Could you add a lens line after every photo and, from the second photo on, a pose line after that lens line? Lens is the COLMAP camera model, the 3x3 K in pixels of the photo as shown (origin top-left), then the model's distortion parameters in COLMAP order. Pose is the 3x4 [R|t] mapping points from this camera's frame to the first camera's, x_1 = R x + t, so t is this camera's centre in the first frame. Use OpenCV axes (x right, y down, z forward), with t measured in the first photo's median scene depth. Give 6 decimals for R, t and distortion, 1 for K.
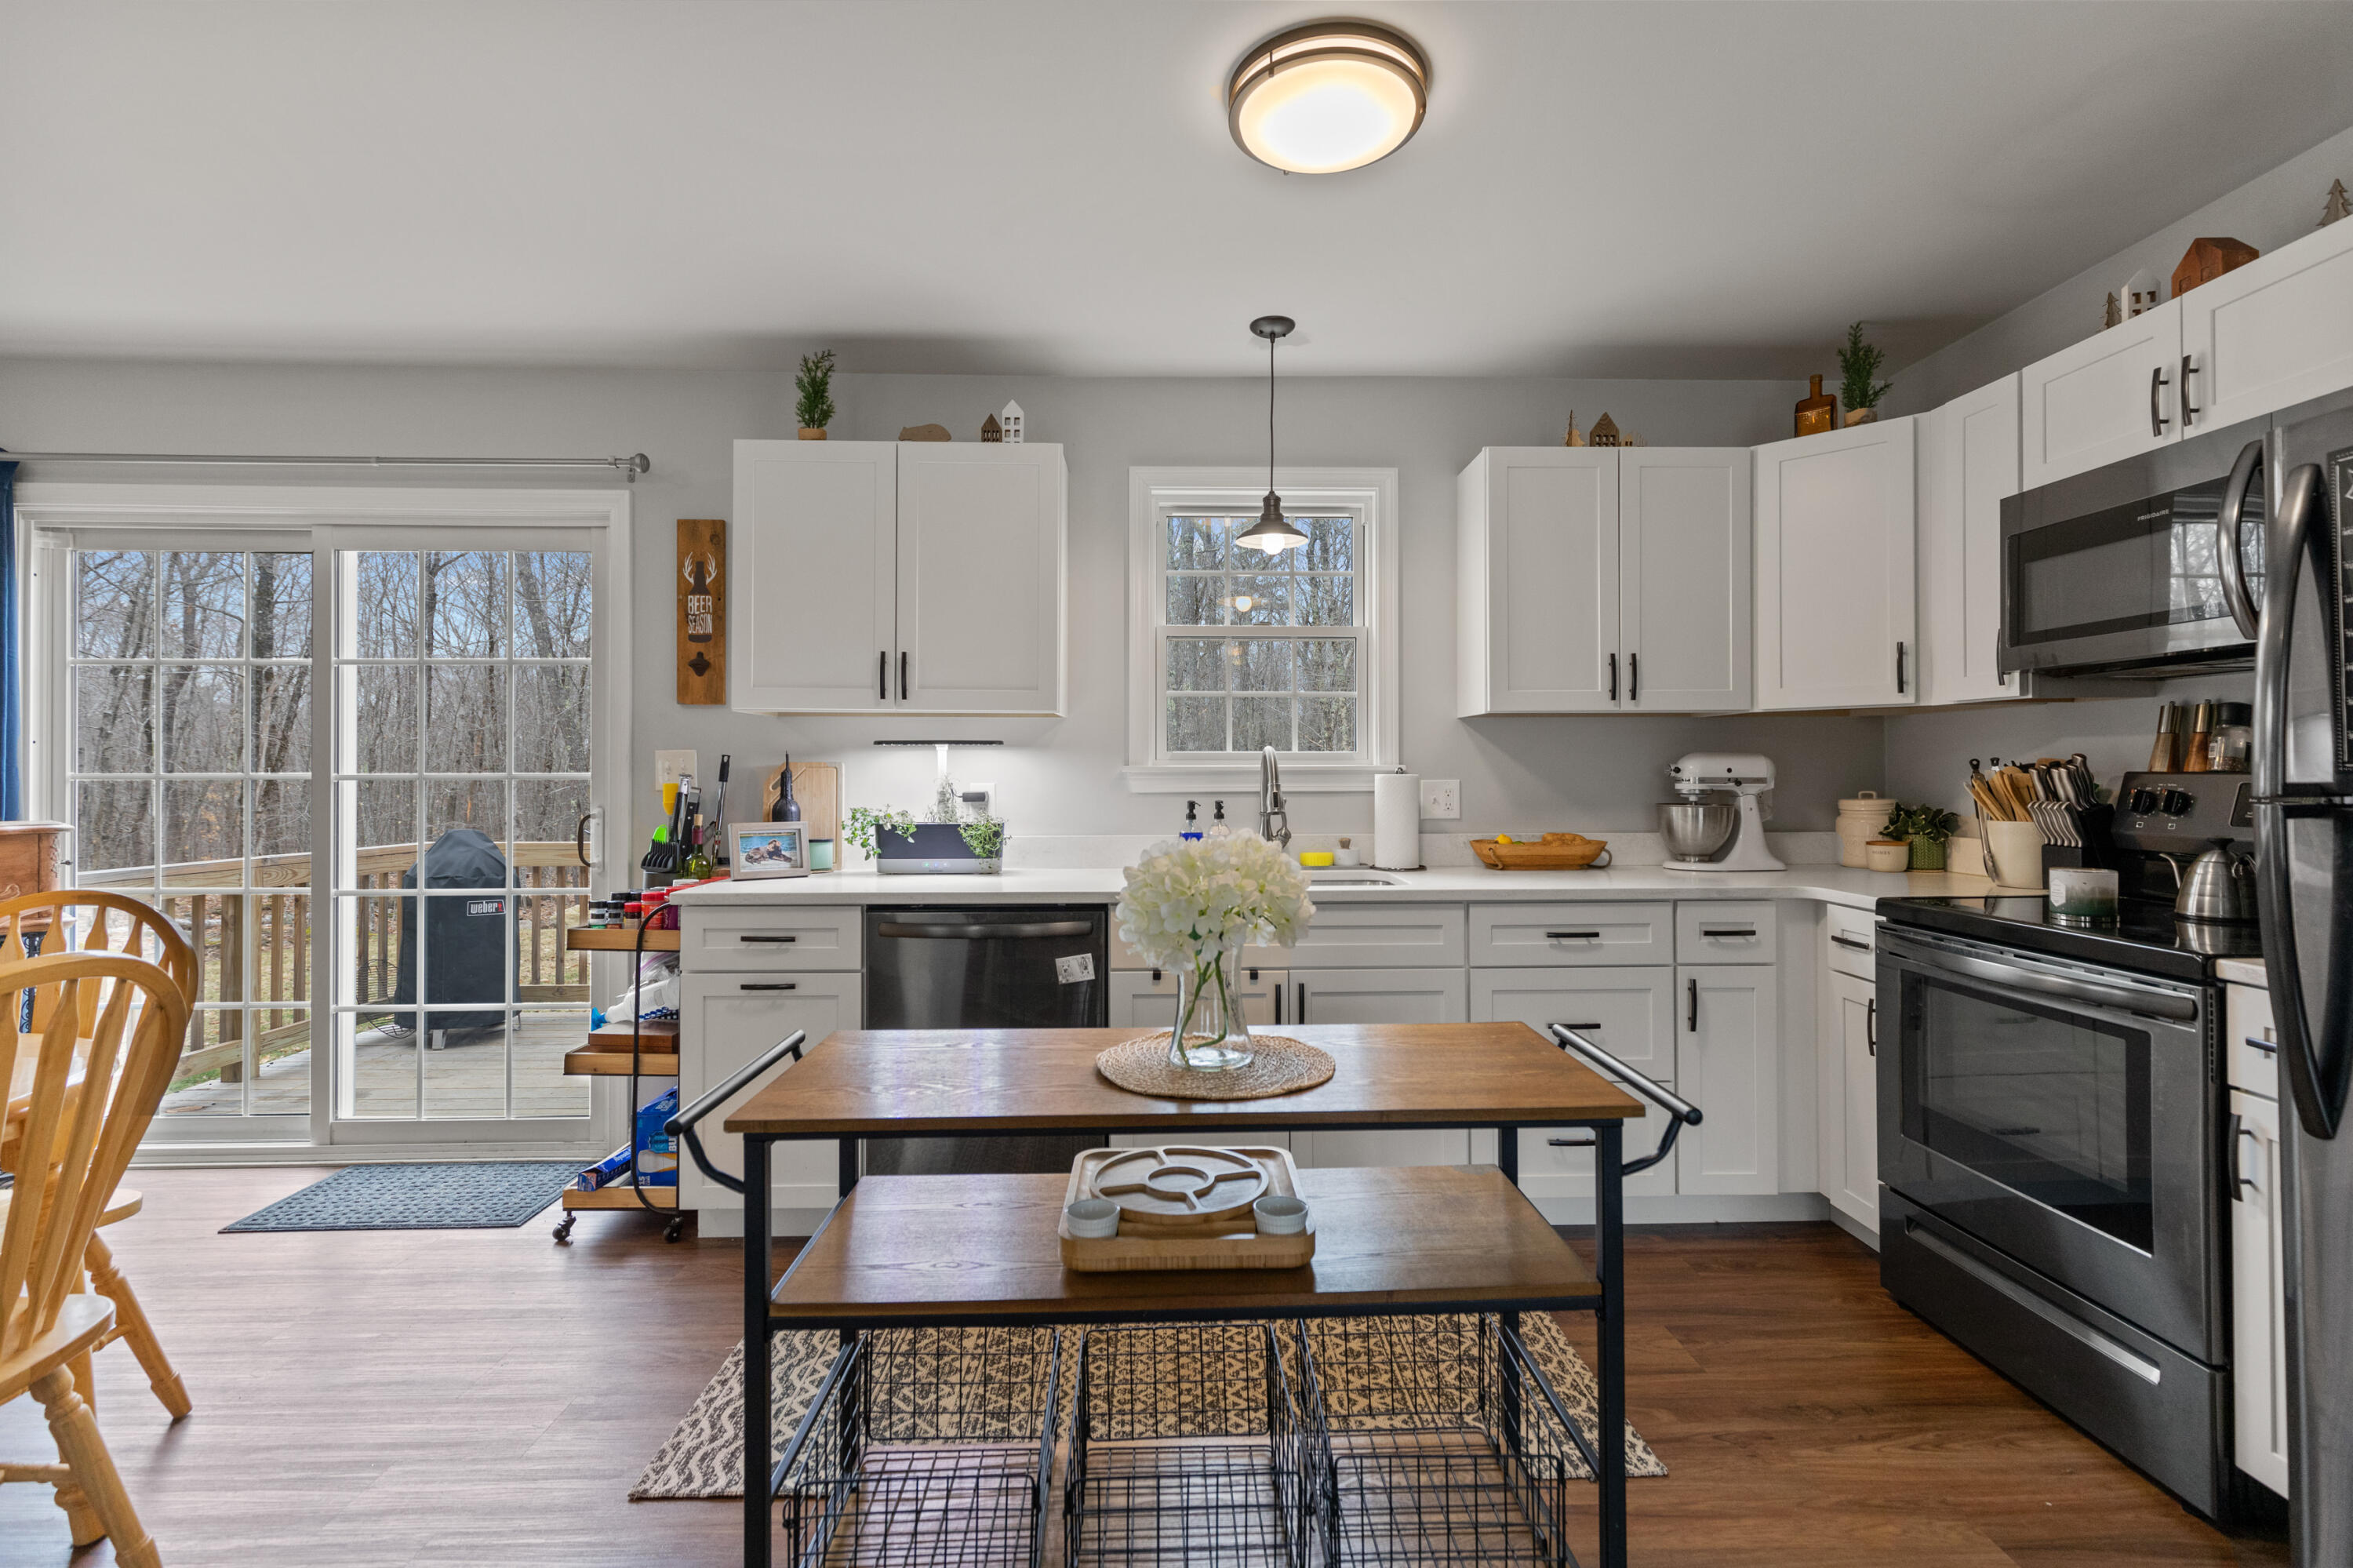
lens RADIAL K [[1058.5, 0, 1190.1], [0, 1058.5, 770.2], [0, 0, 1]] dist [0.004526, 0.000761]
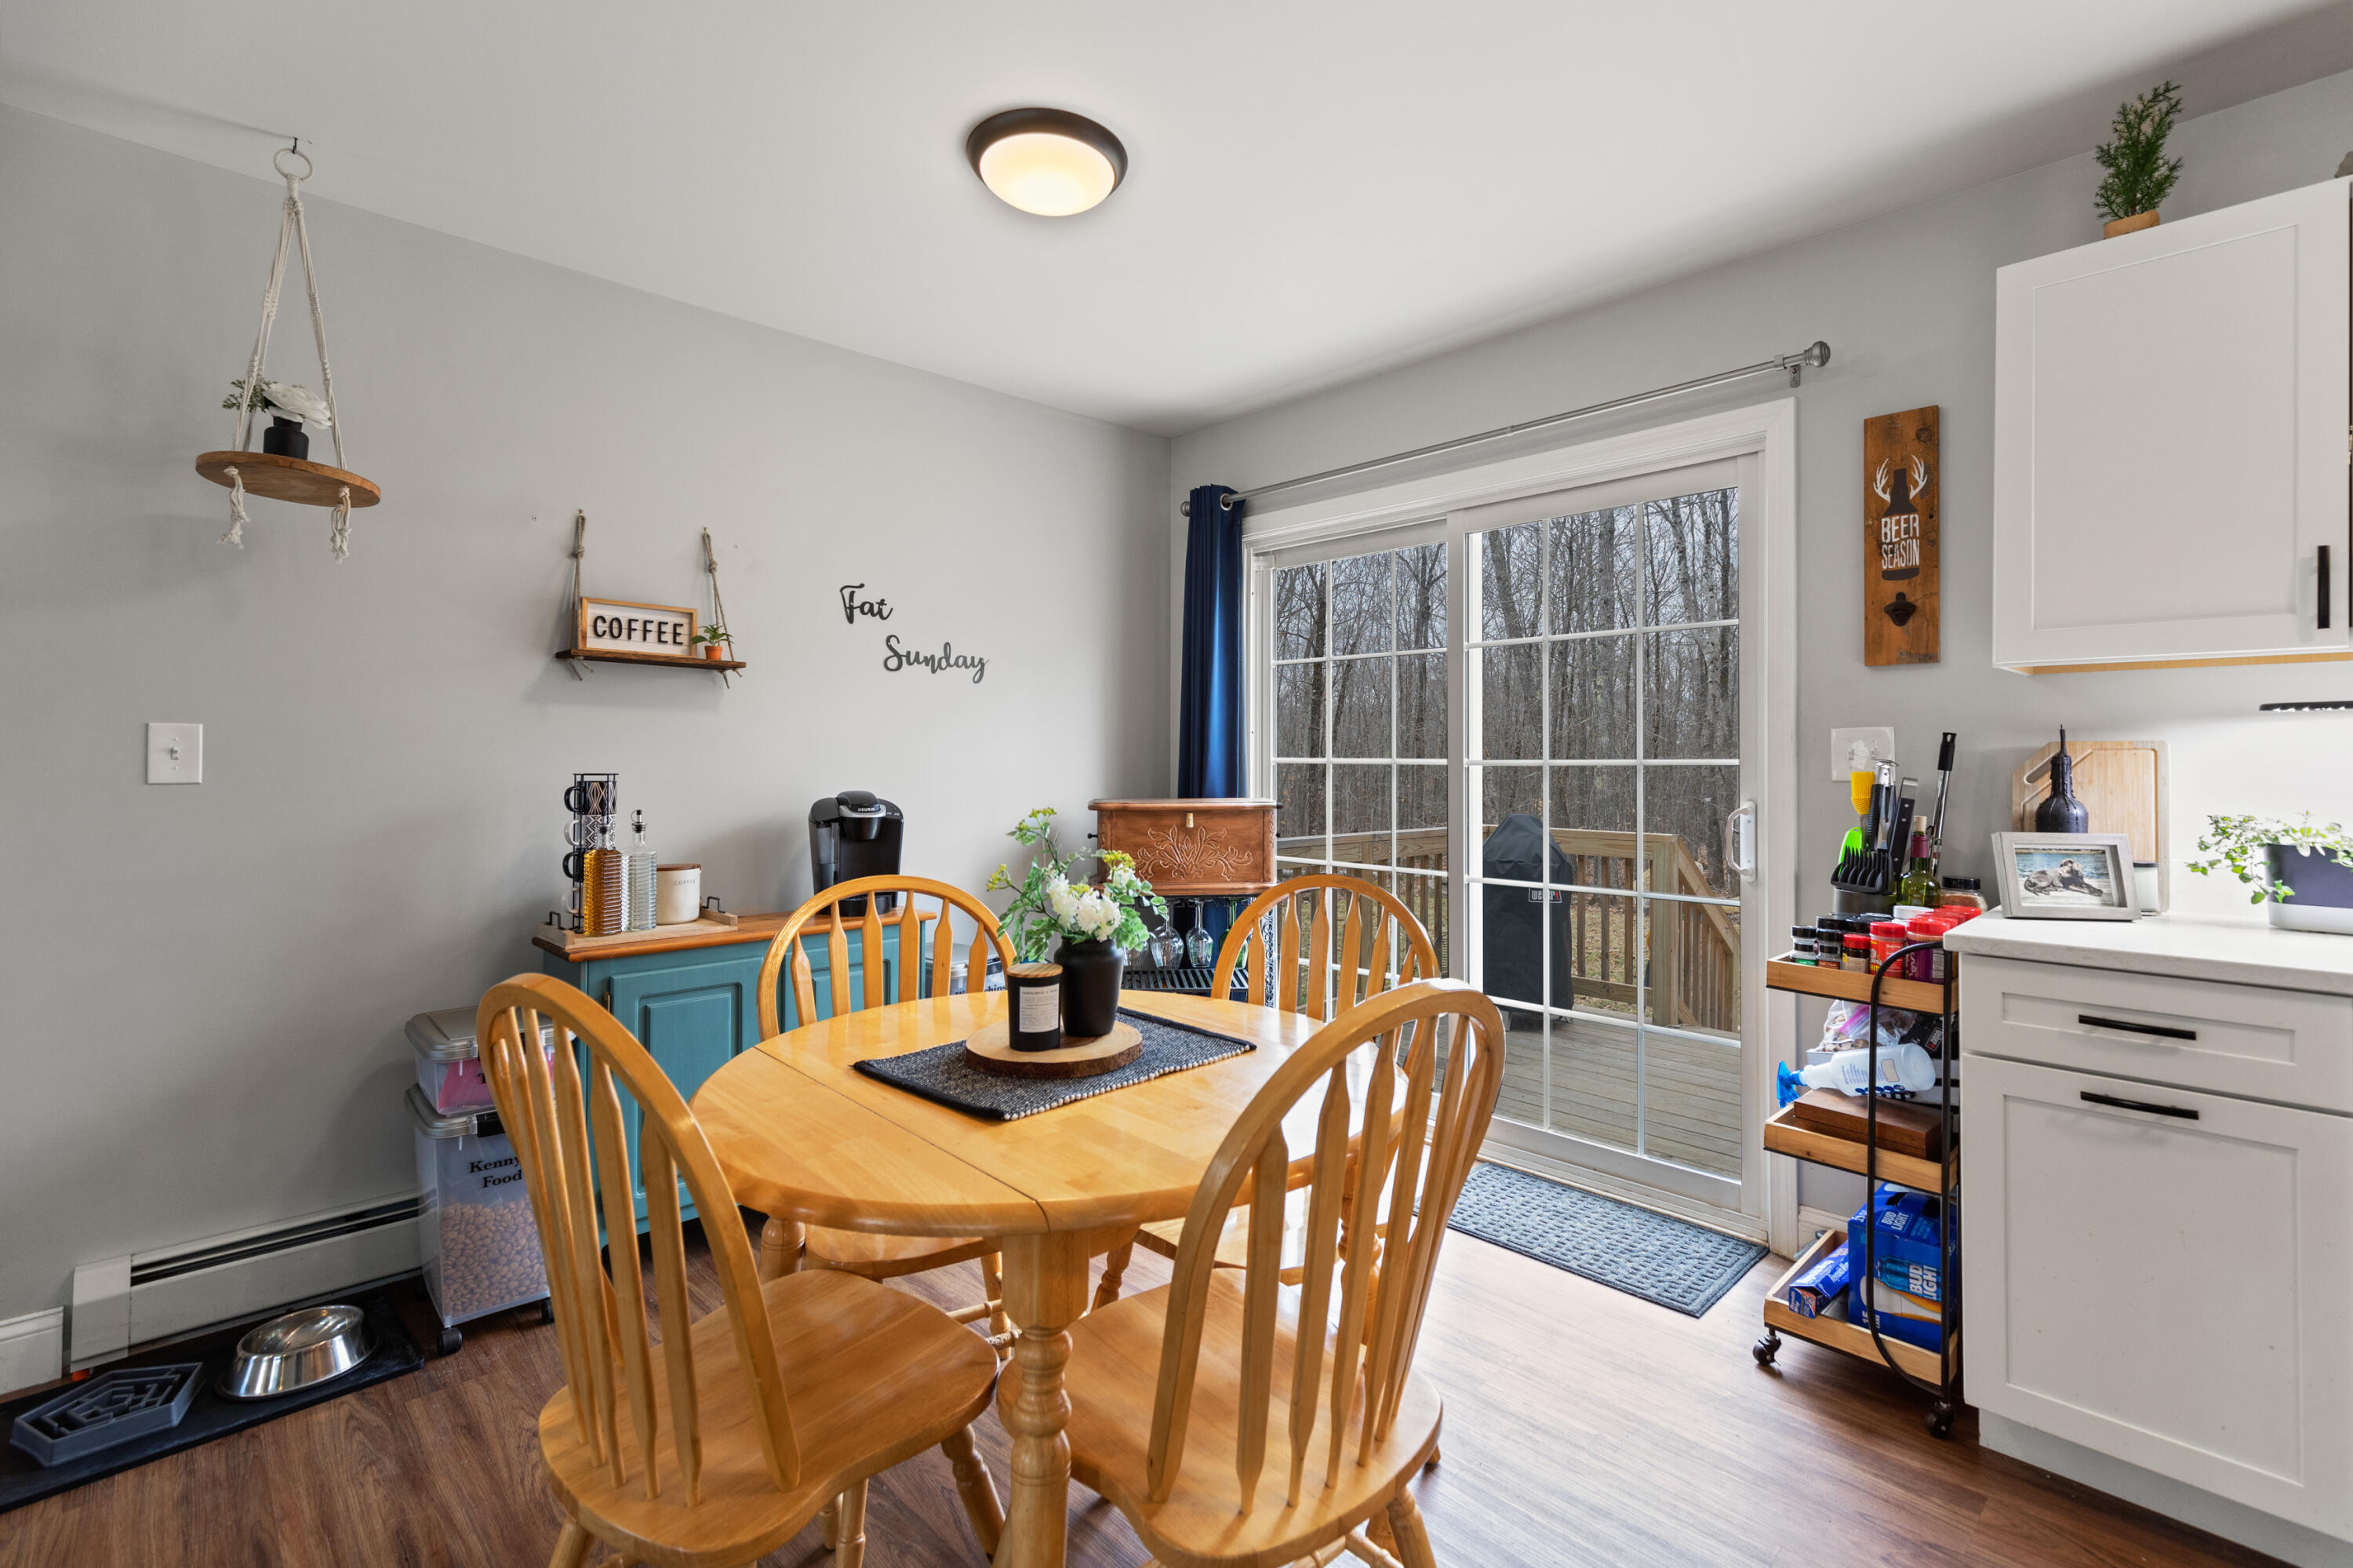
lens RADIAL K [[1081.1, 0, 1180.7], [0, 1081.1, 747.9], [0, 0, 1]] dist [-0.000051, 0.000041]
pose [[0.665916, -0.006478, -0.745999, -0.252821], [0.000850, 0.999968, -0.007925, 0.001150], [0.746026, 0.004643, 0.665900, 0.140837]]
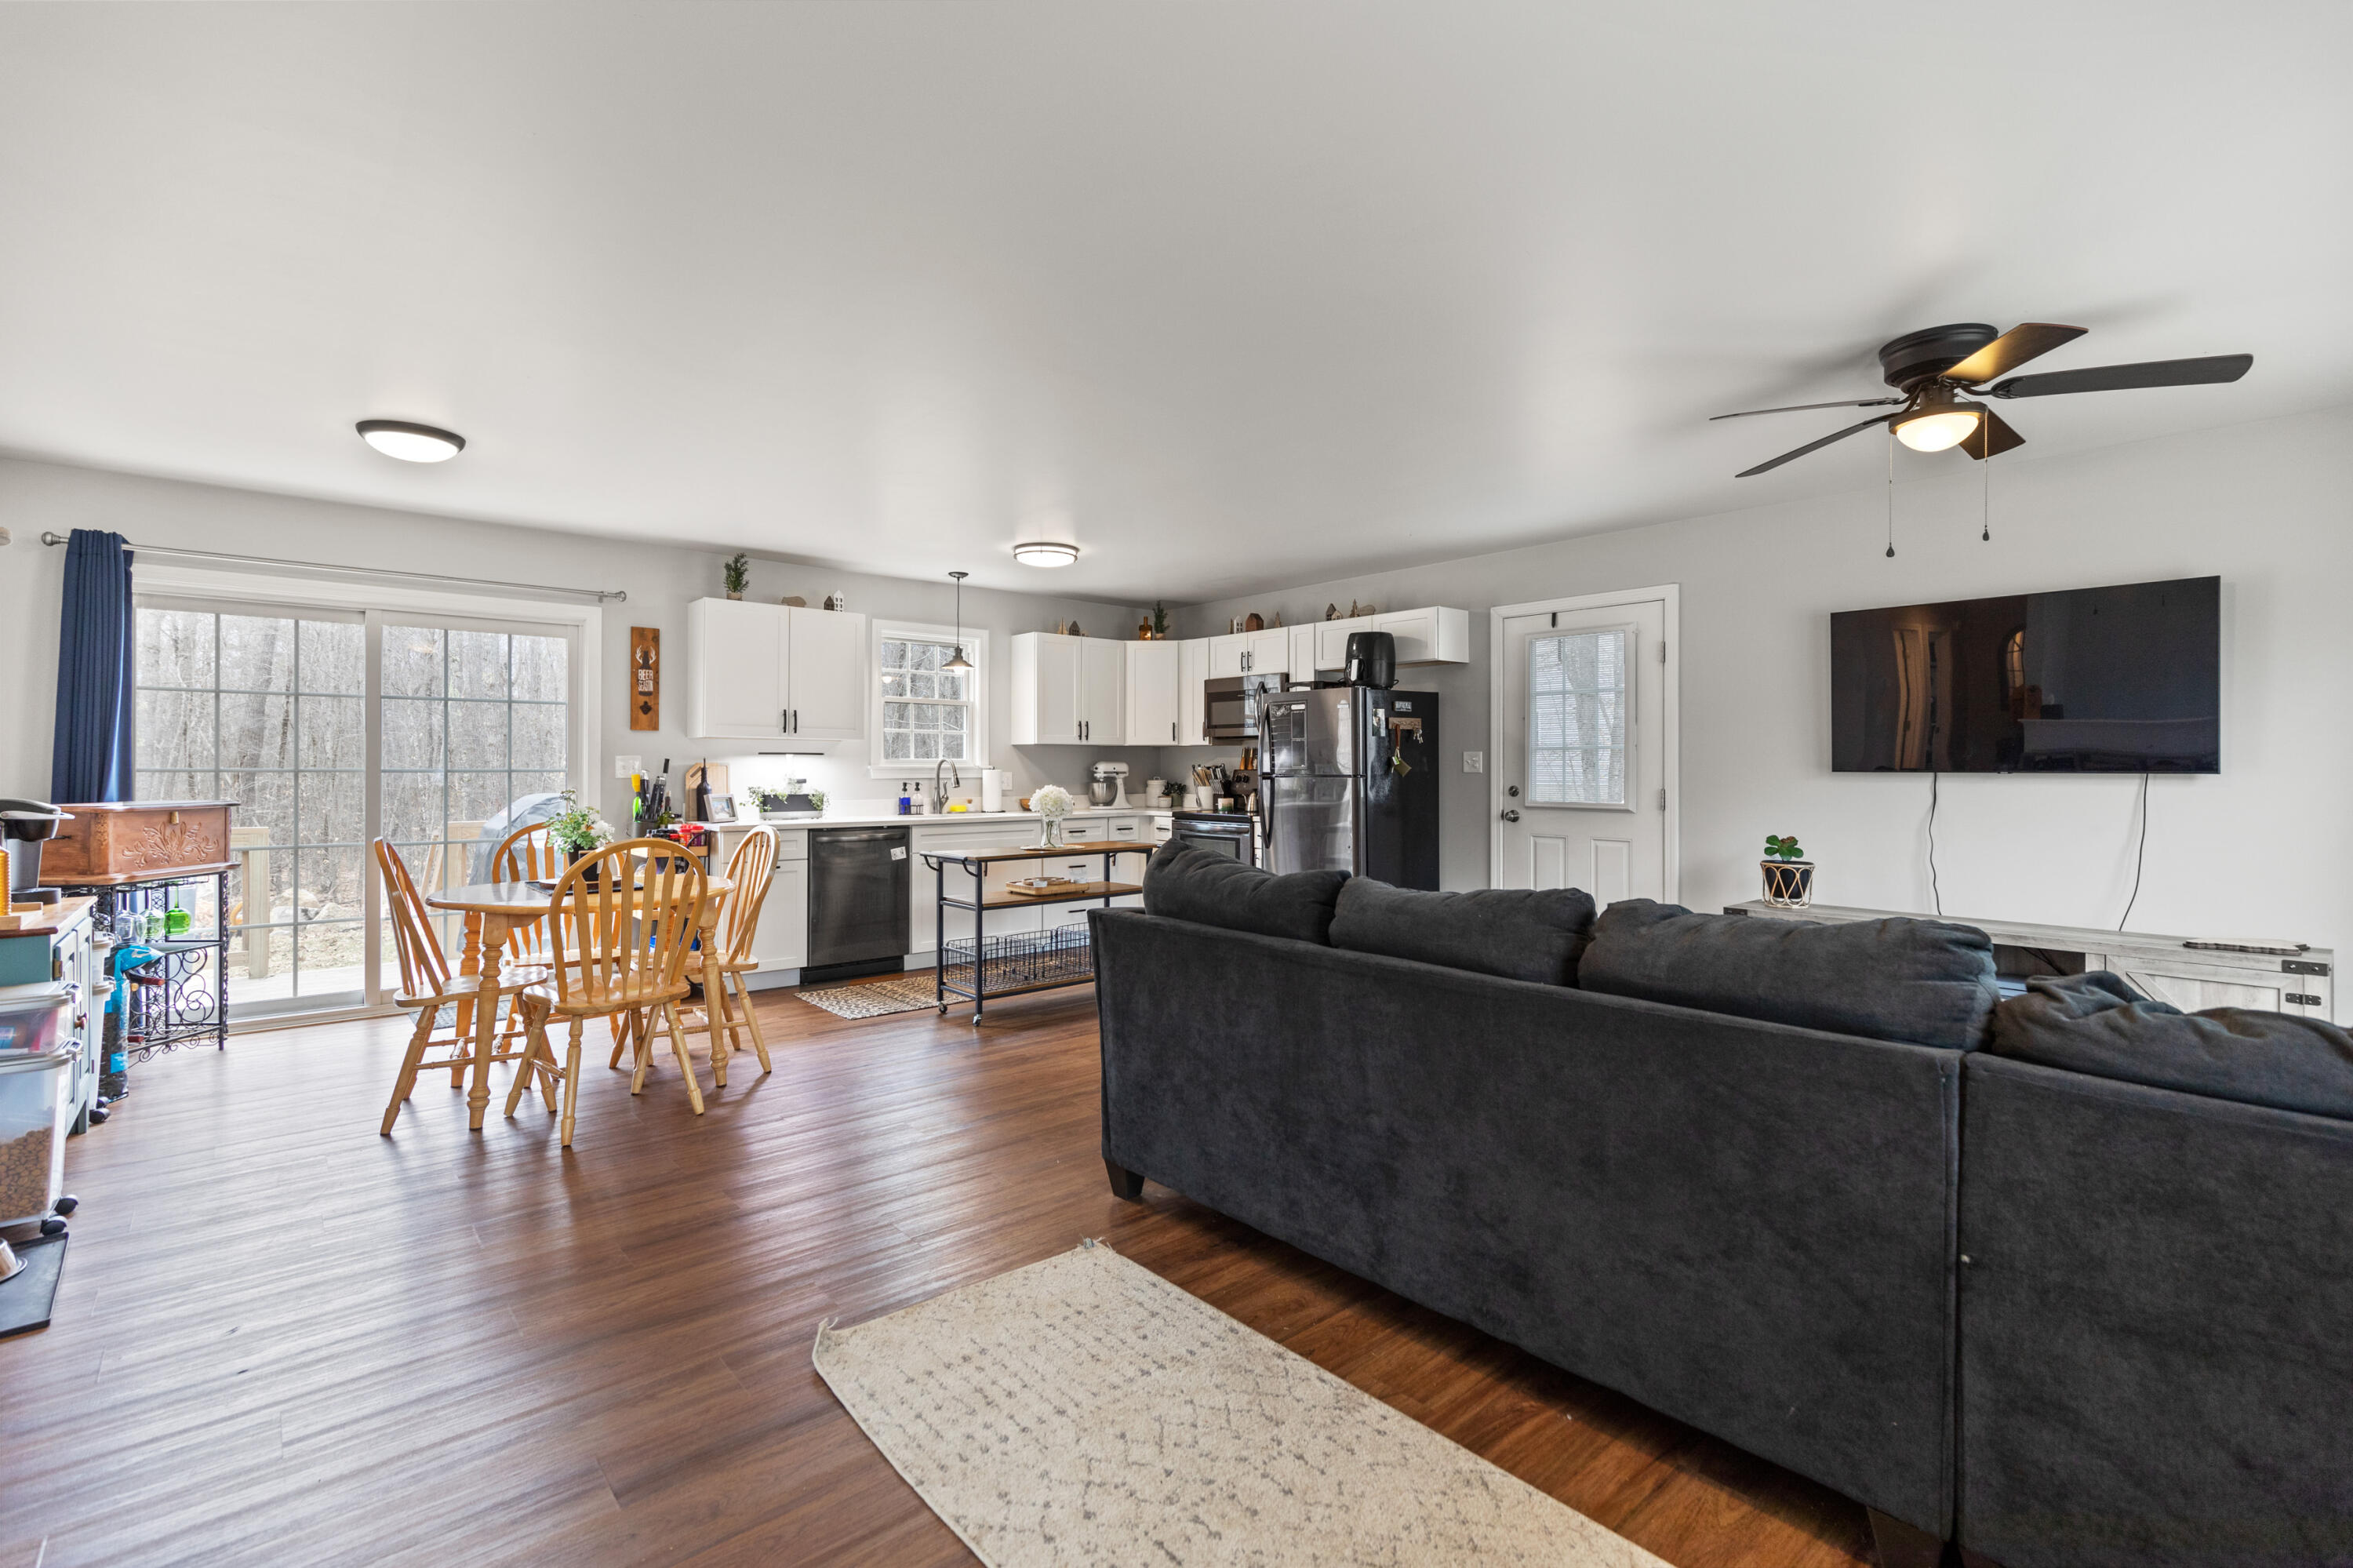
lens RADIAL K [[1058.5, 0, 1190.1], [0, 1058.5, 770.2], [0, 0, 1]] dist [0.004526, 0.000761]
pose [[0.768146, 0.001423, 0.640273, -0.964403], [-0.004842, 0.999982, 0.003587, -0.005732], [-0.640256, -0.005856, 0.768139, -1.041769]]
